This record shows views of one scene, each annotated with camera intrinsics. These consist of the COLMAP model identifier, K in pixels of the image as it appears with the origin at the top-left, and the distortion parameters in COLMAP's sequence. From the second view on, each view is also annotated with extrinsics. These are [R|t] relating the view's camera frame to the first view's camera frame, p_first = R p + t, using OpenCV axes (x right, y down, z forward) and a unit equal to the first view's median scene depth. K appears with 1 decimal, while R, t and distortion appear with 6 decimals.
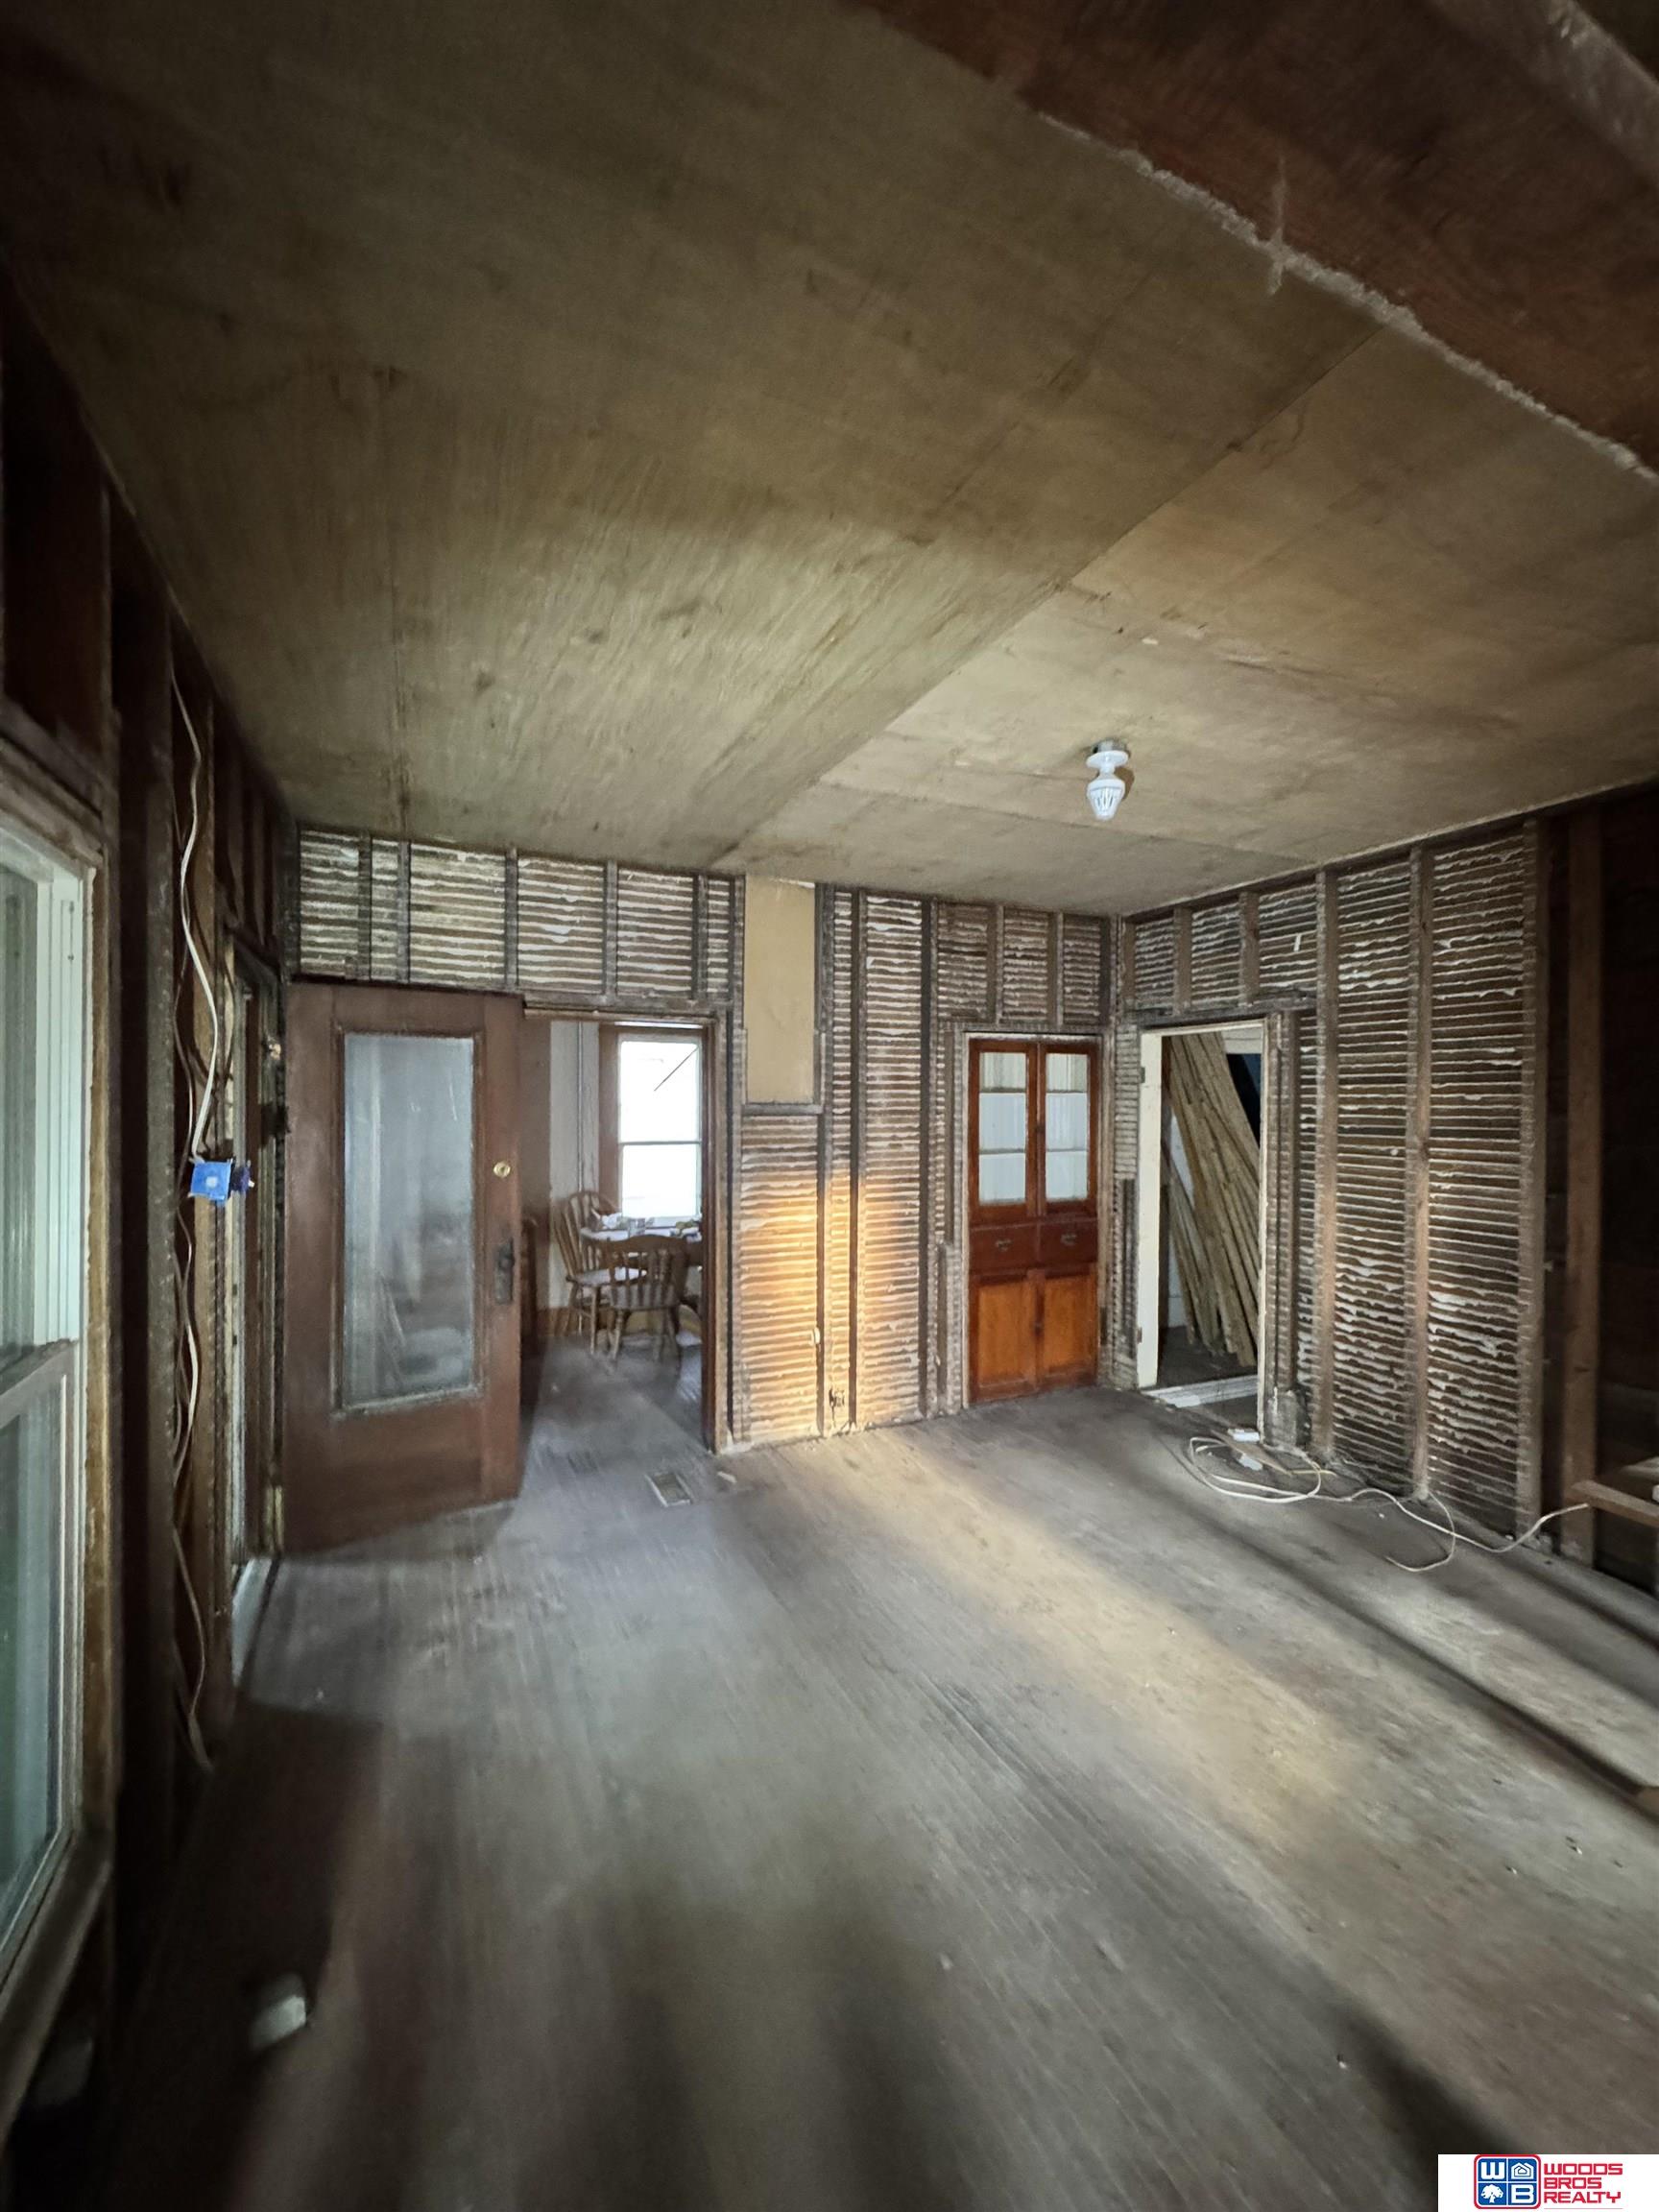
lens RADIAL K [[874.1, 0, 837.8], [0, 874.1, 1105.4], [0, 0, 1]] dist [-0.003321, 0.000169]
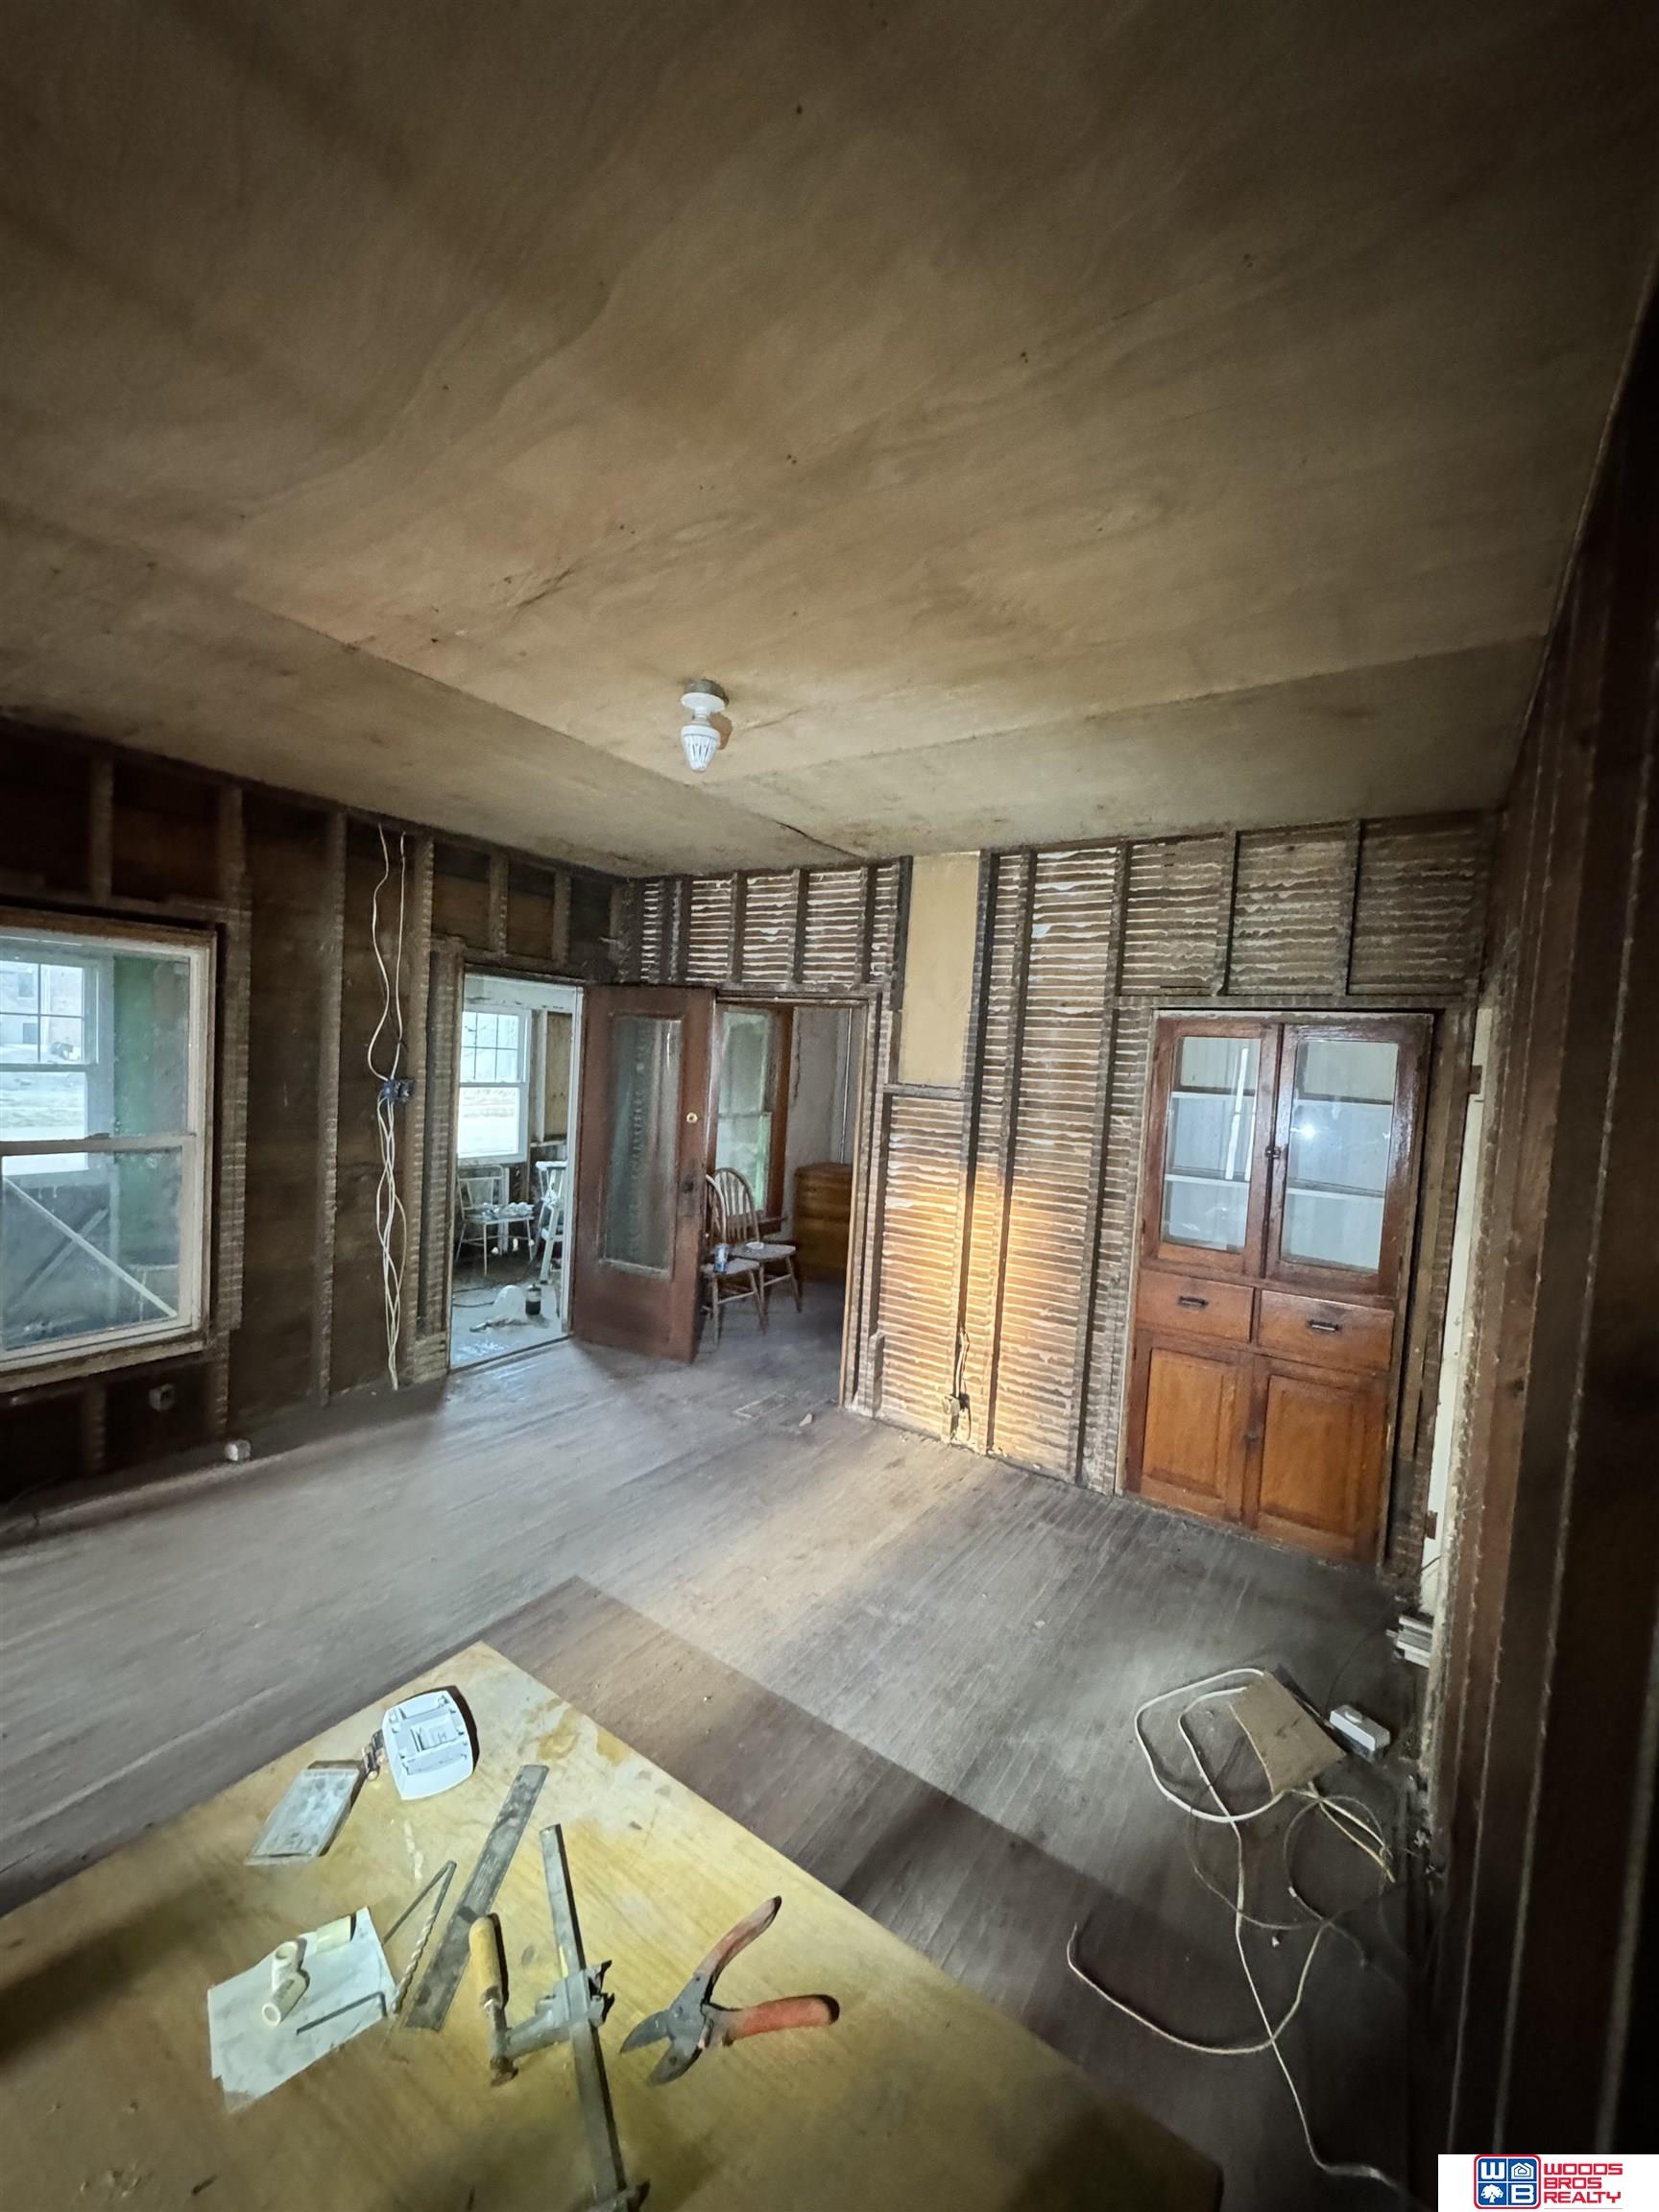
lens RADIAL K [[874.1, 0, 822.3], [0, 874.1, 1104.3], [0, 0, 1]] dist [-0.003321, 0.000169]
pose [[0.511333, 0.075709, -0.856042, 0.685566], [-0.067730, 0.996564, 0.047680, -0.019278], [0.856710, 0.033599, 0.514703, 0.381863]]
